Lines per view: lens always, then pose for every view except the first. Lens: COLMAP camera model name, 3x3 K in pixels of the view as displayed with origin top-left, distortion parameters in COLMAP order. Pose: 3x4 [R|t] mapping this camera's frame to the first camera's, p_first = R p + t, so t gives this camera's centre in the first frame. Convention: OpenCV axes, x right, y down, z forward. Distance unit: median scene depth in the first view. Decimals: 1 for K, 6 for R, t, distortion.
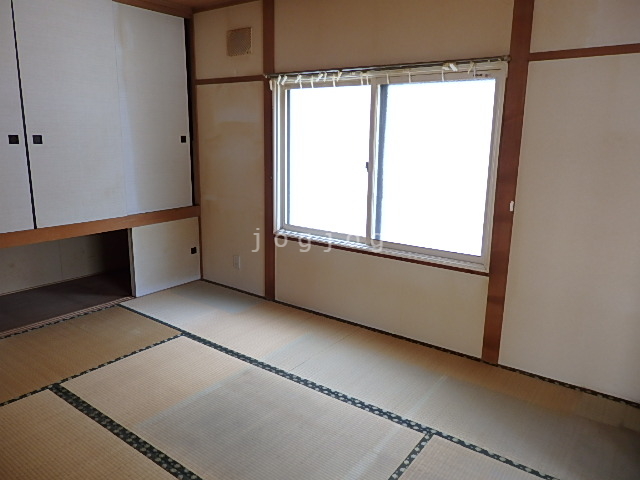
lens RADIAL K [[458.9, 0, 325.4], [0, 458.9, 239.4], [0, 0, 1]] dist [-0.010001, 0.002744]
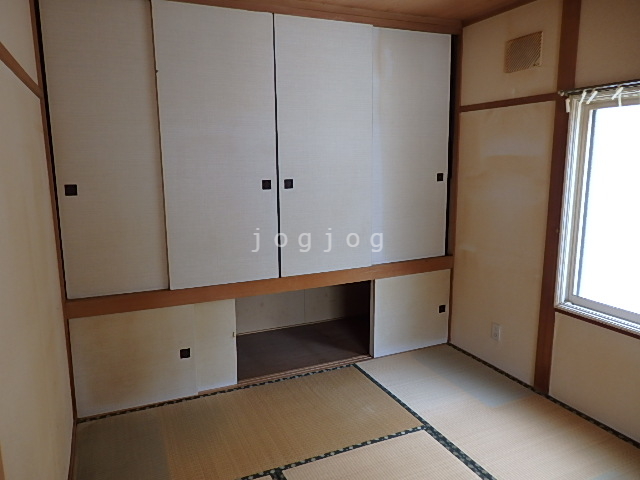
lens RADIAL K [[458.9, 0, 325.4], [0, 458.9, 239.4], [0, 0, 1]] dist [-0.010001, 0.002744]
pose [[0.869445, 0.056104, -0.490834, -0.079290], [-0.078871, 0.996551, -0.025799, -0.072360], [0.487693, 0.061143, 0.870871, 0.186121]]
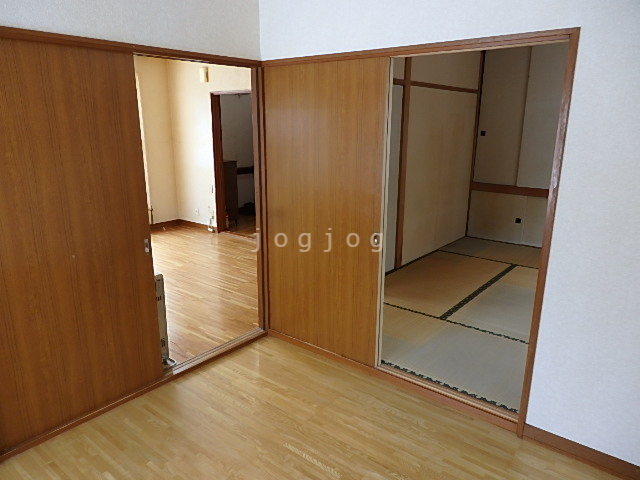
lens RADIAL K [[458.9, 0, 325.4], [0, 458.9, 239.4], [0, 0, 1]] dist [-0.010001, 0.002744]
pose [[-0.039138, 0.229201, -0.972592, 0.885263], [-0.214835, 0.948645, 0.232203, -0.037487], [0.975866, 0.218035, 0.012112, 0.127394]]
